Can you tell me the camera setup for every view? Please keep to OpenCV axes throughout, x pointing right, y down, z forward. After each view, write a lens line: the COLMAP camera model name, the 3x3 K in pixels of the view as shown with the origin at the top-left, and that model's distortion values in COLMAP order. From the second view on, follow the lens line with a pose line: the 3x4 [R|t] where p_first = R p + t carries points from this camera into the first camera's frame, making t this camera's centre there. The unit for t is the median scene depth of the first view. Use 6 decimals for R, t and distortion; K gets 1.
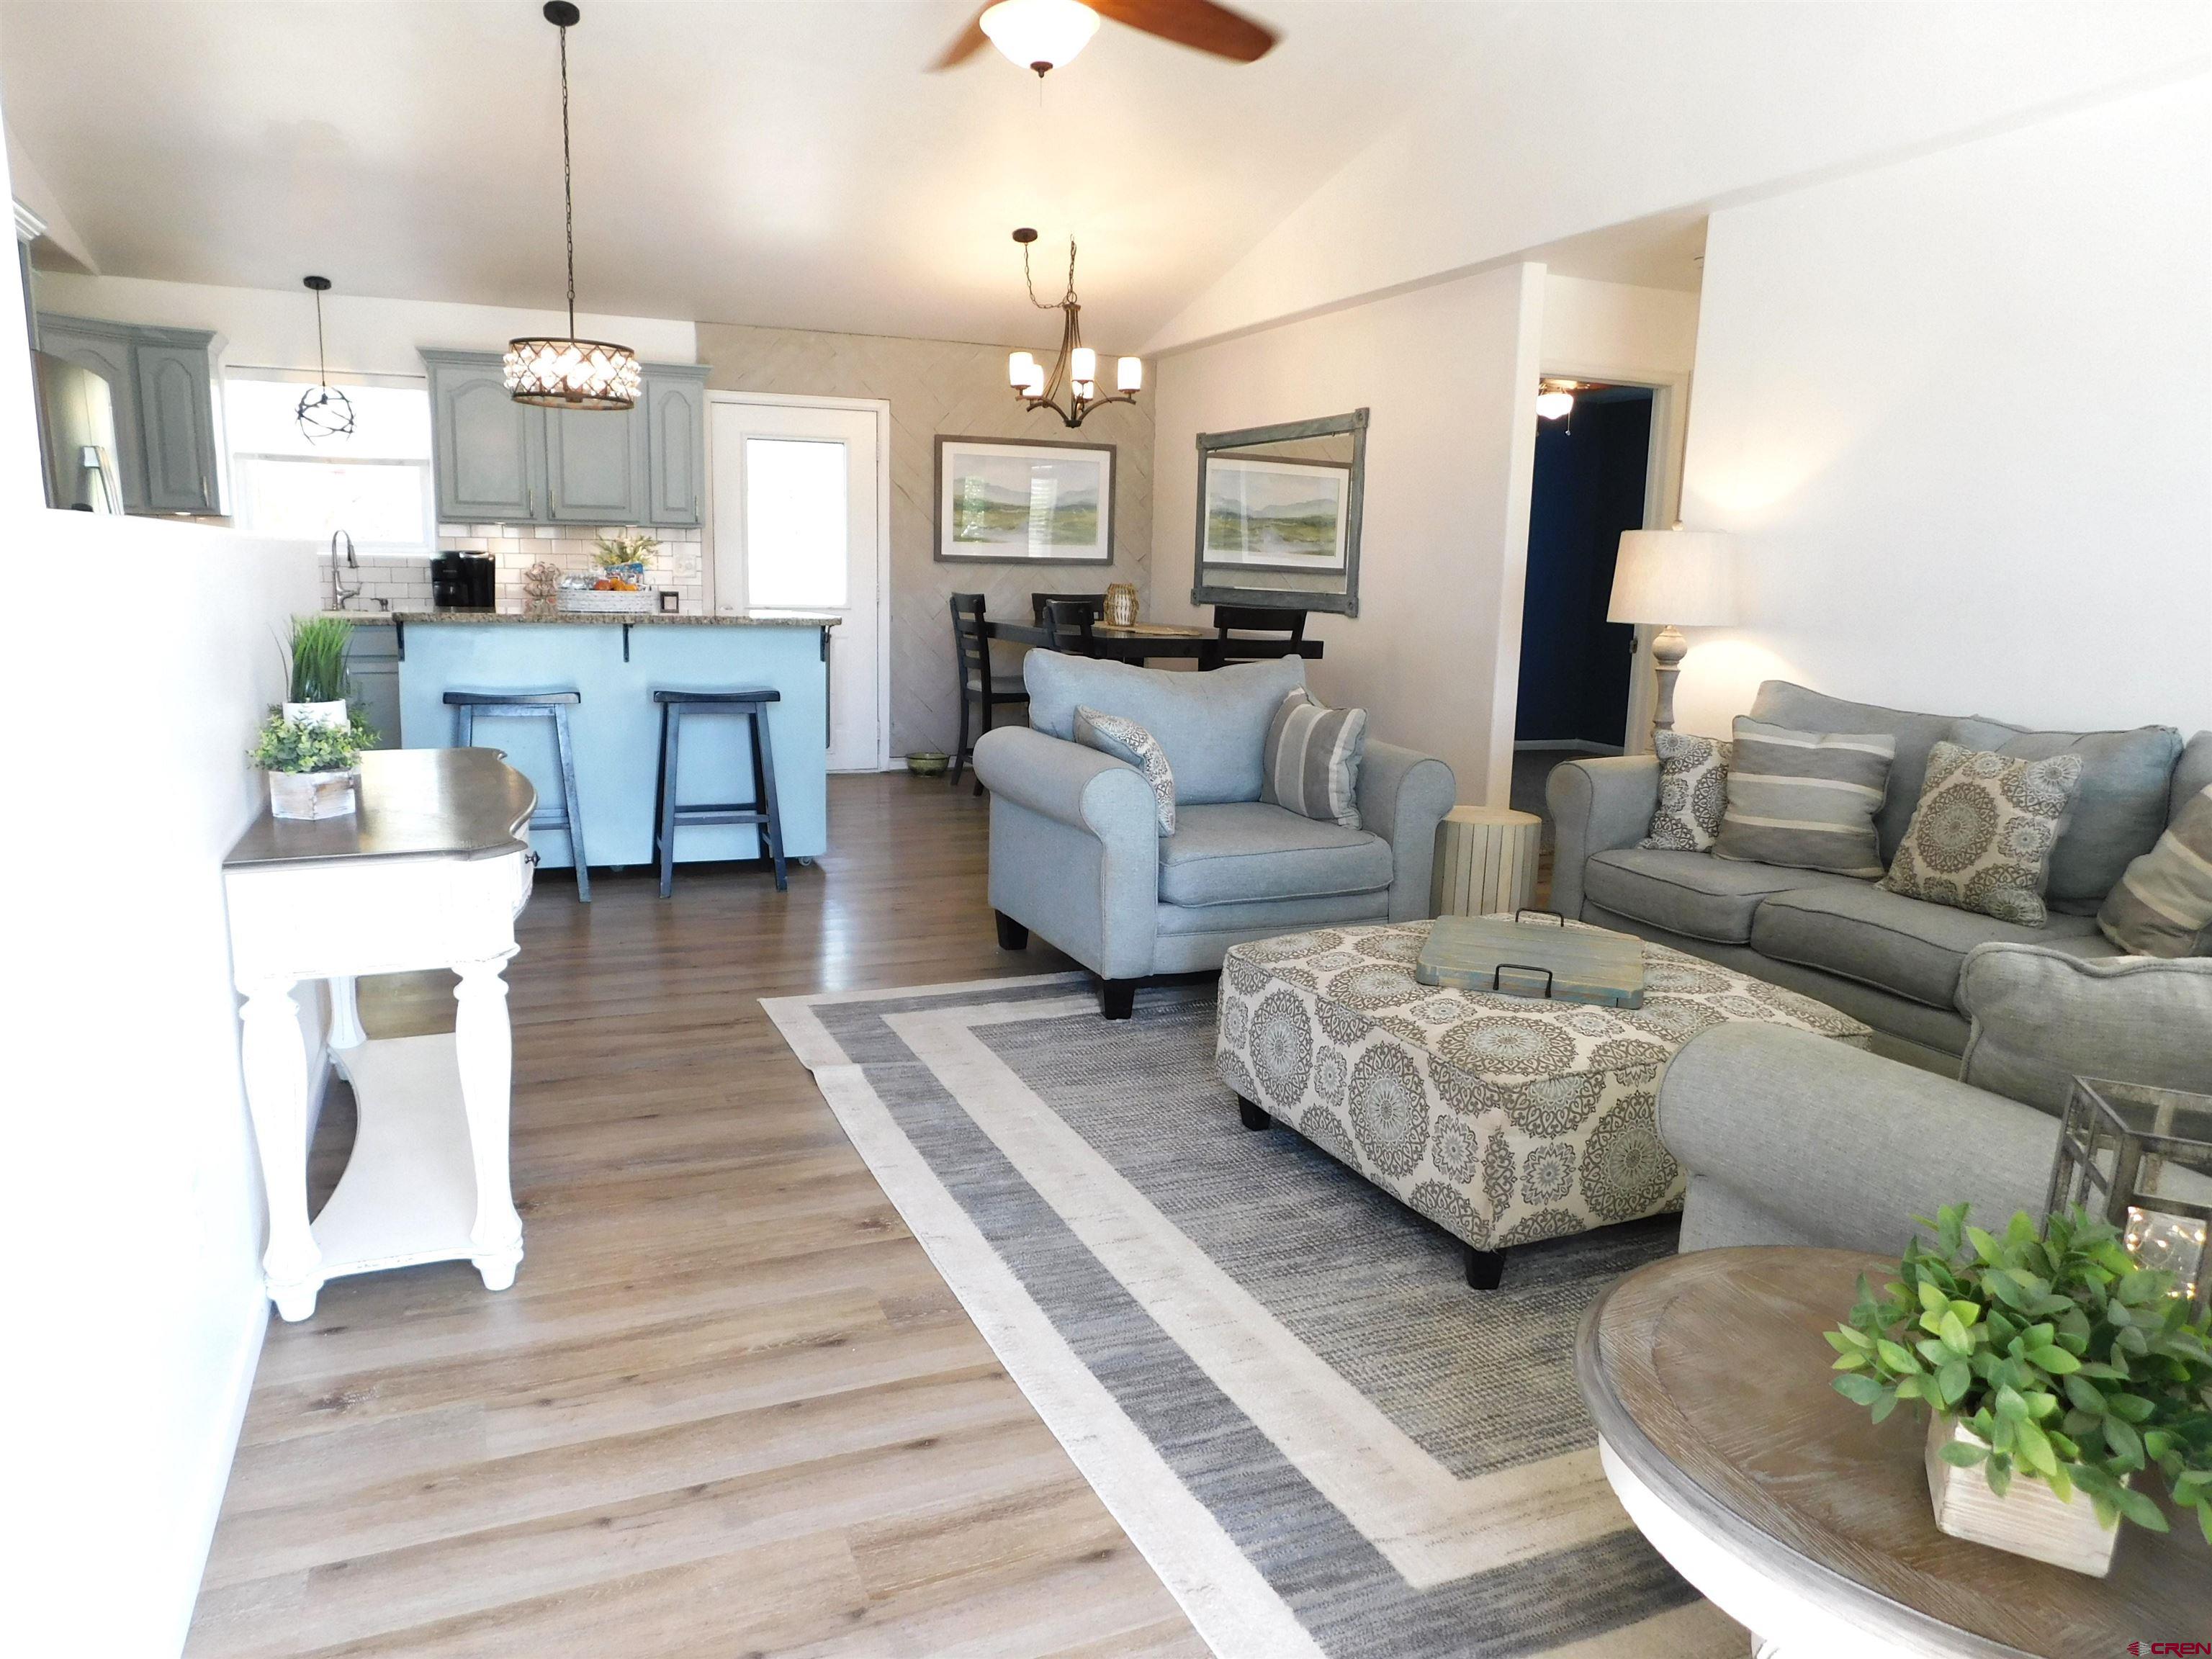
lens RADIAL K [[1474.4, 0, 1106.0], [0, 1474.4, 829.5], [0, 0, 1]] dist [-0.047536, 0.000648]
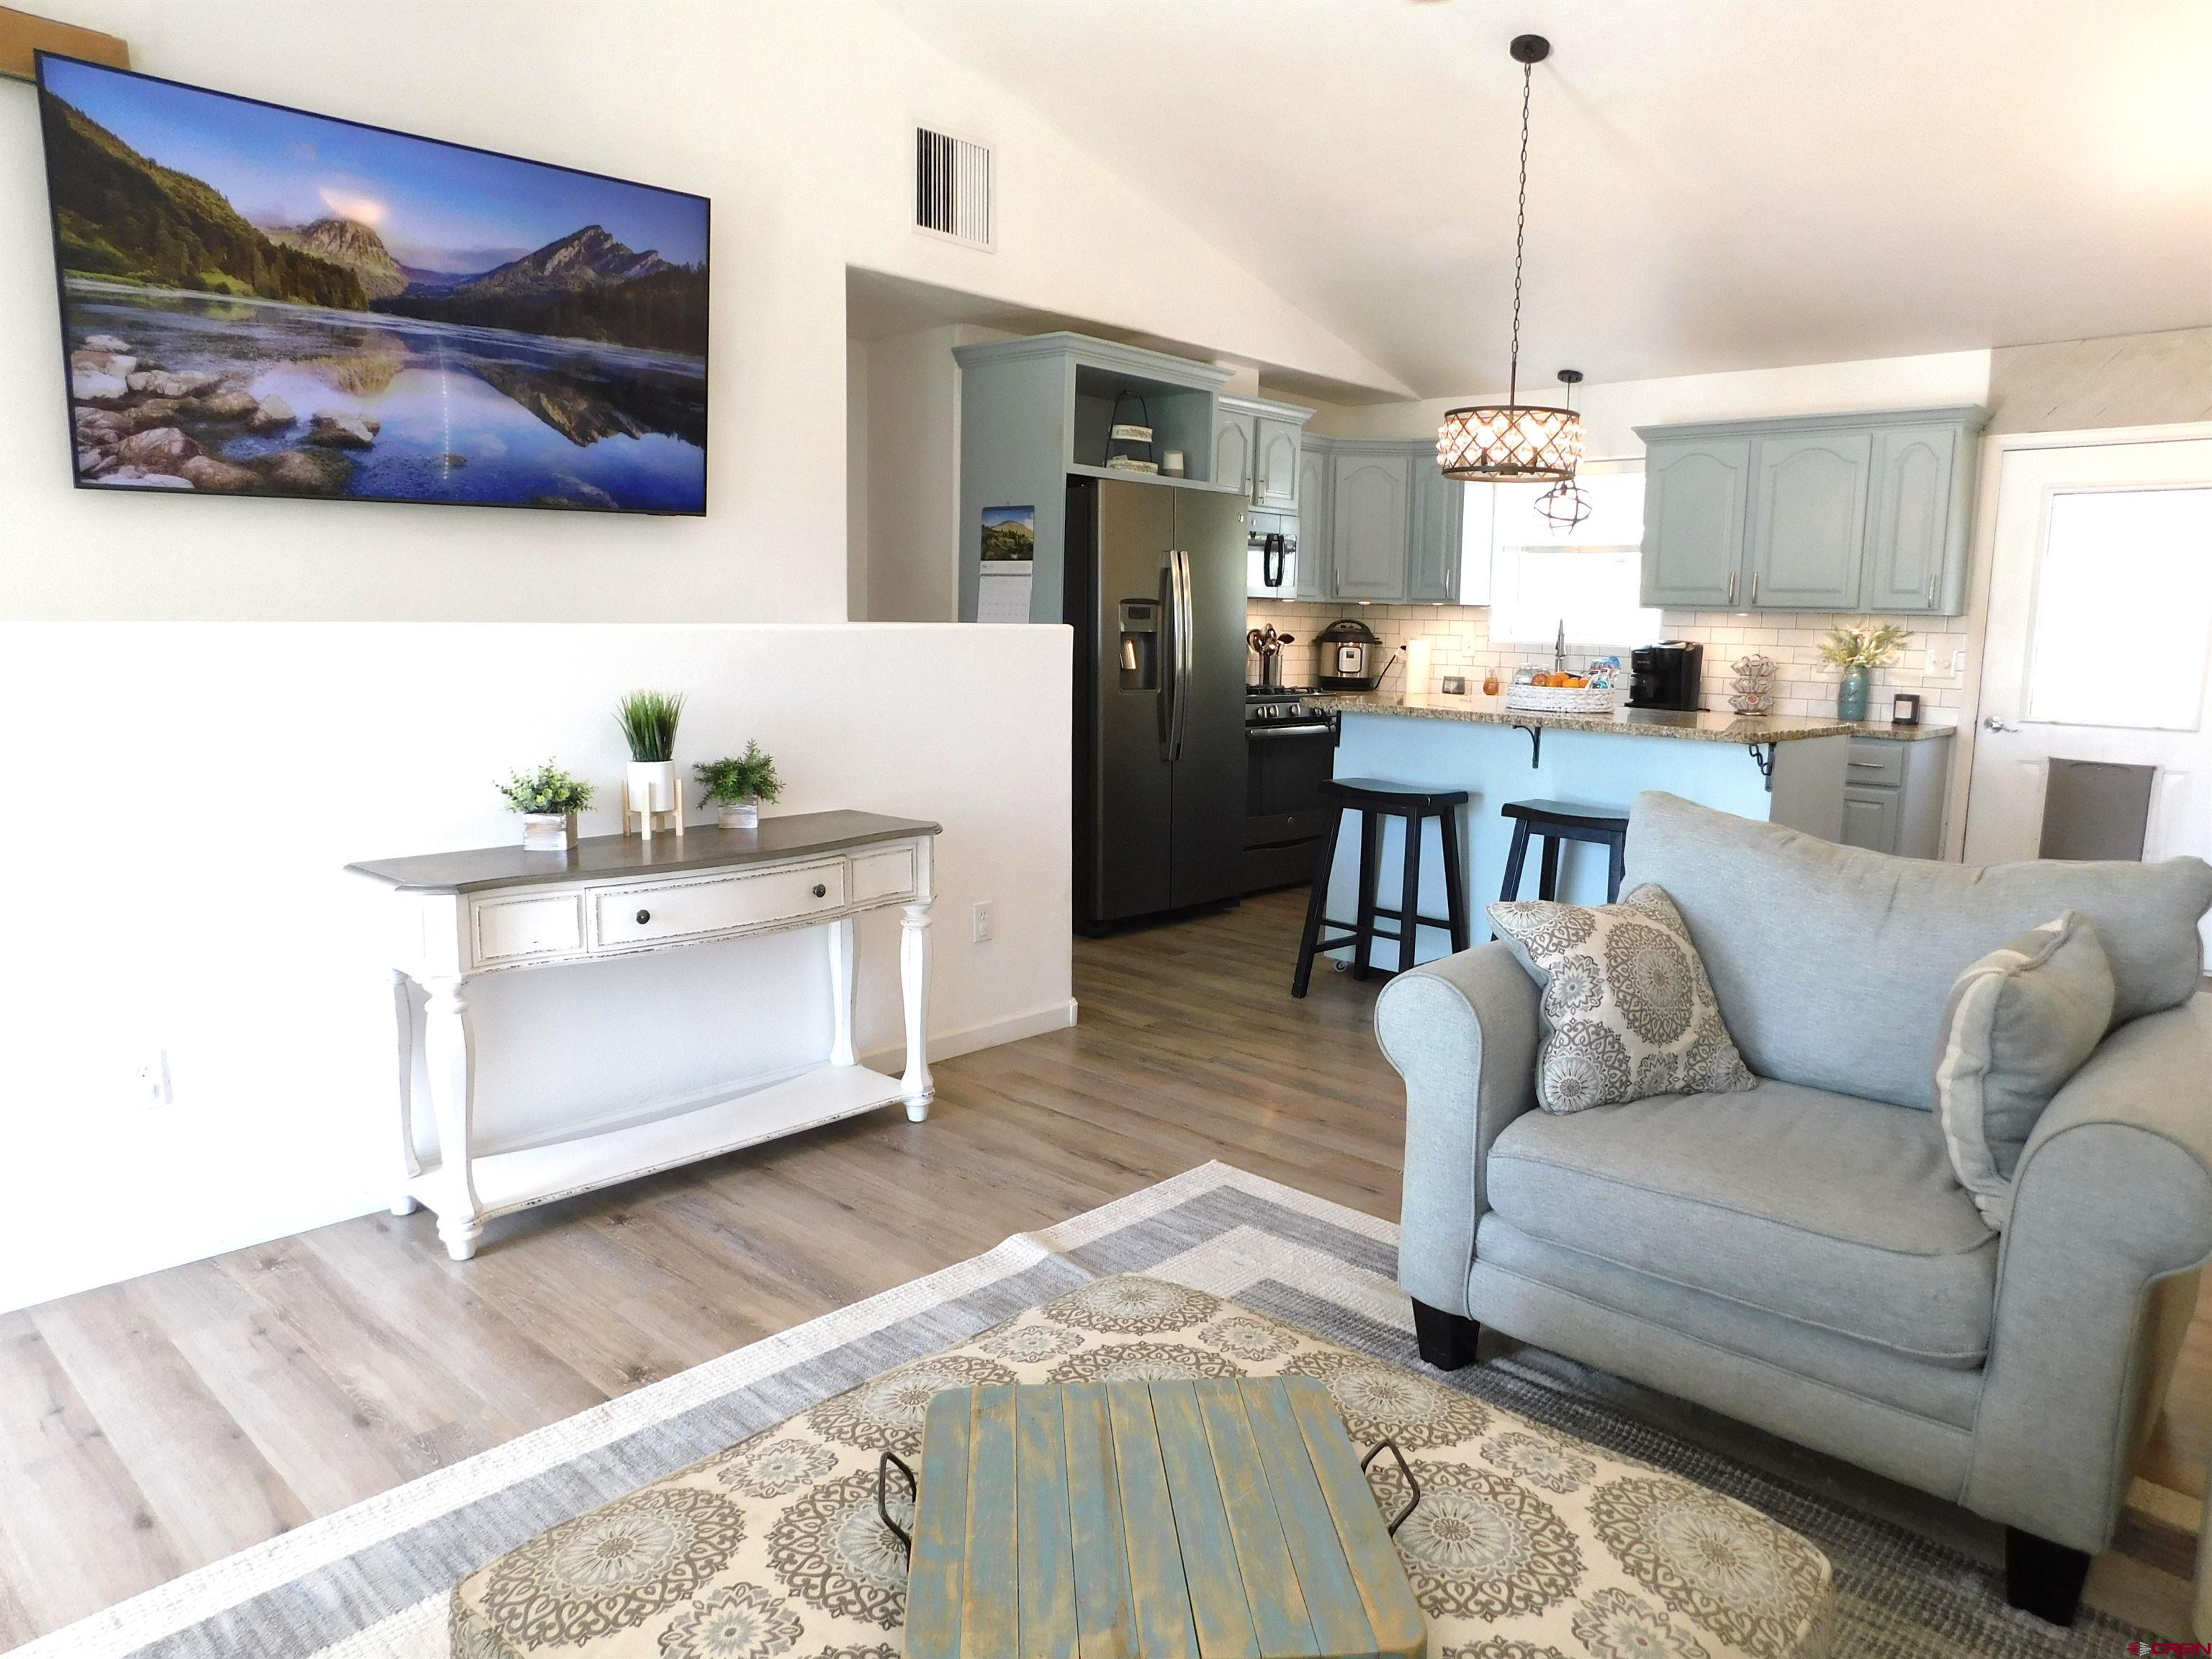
lens RADIAL K [[1461.4, 0, 1075.6], [0, 1461.4, 828.2], [0, 0, 1]] dist [-0.067395, 0.060176]
pose [[0.388877, 0.114549, -0.914141, 0.528664], [-0.170058, 0.984115, 0.050974, -0.113610], [0.905459, 0.135634, 0.402179, 0.608080]]
